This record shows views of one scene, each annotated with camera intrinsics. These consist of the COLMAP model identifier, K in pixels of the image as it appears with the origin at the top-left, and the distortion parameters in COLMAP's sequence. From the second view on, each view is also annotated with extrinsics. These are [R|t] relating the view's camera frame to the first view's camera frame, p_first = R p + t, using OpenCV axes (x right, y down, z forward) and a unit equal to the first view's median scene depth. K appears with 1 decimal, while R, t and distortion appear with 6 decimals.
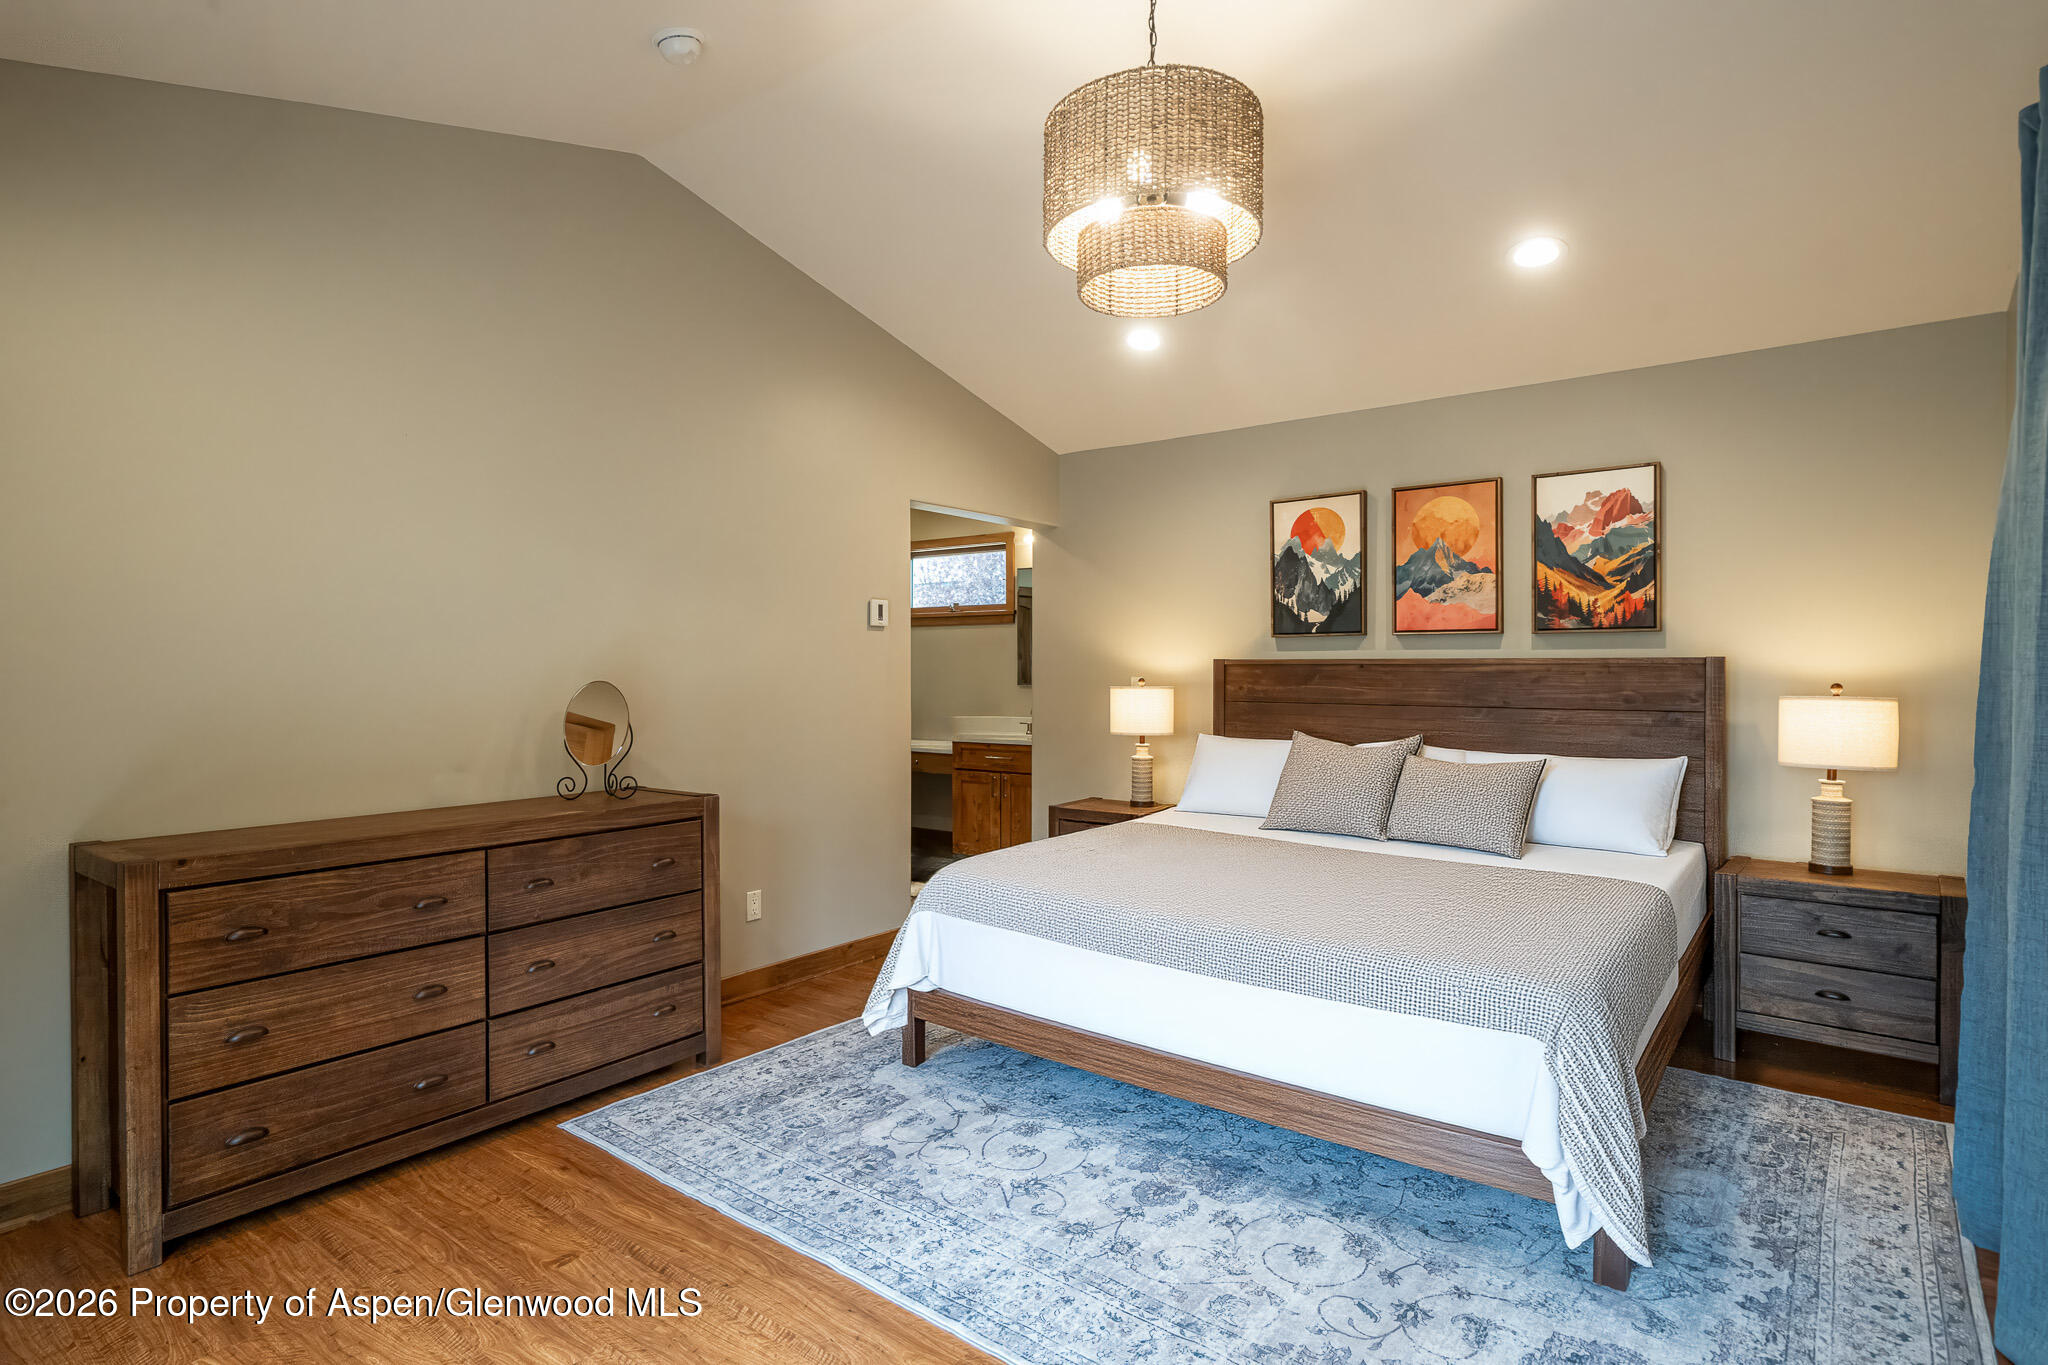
lens RADIAL K [[1032.0, 0, 1026.3], [0, 1032.0, 690.2], [0, 0, 1]] dist [-0.000913, -0.000393]
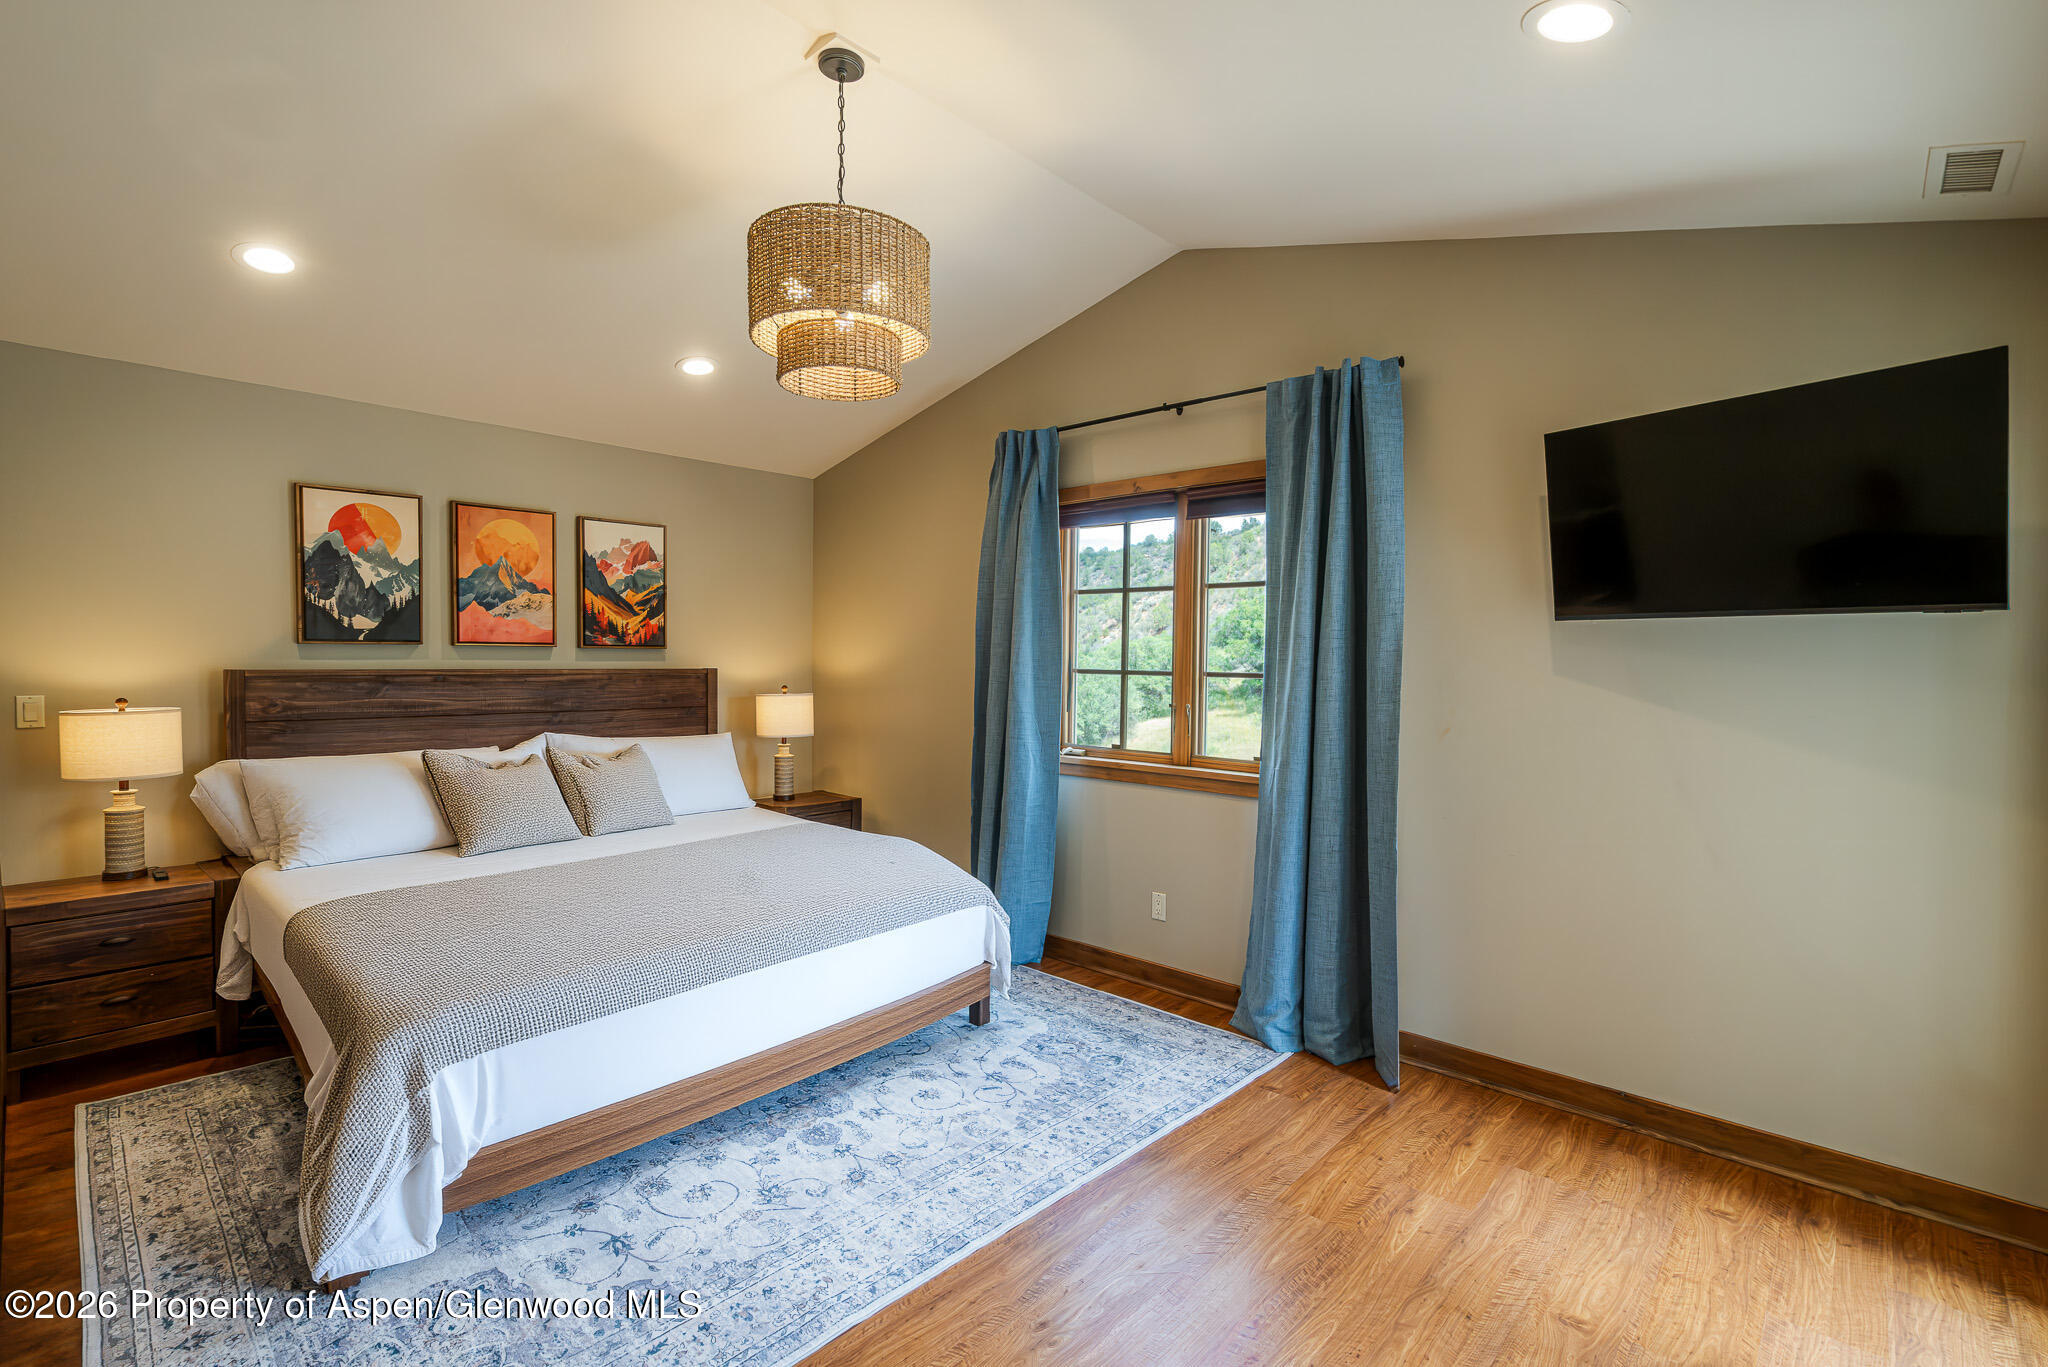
lens RADIAL K [[955.8, 0, 984.5], [0, 955.8, 670.8], [0, 0, 1]] dist [0.003690, -0.000453]
pose [[0.112356, -0.011228, 0.993605, -0.567989], [0.017327, 0.999806, 0.009339, -0.030979], [-0.993517, 0.016167, 0.112529, 0.412977]]
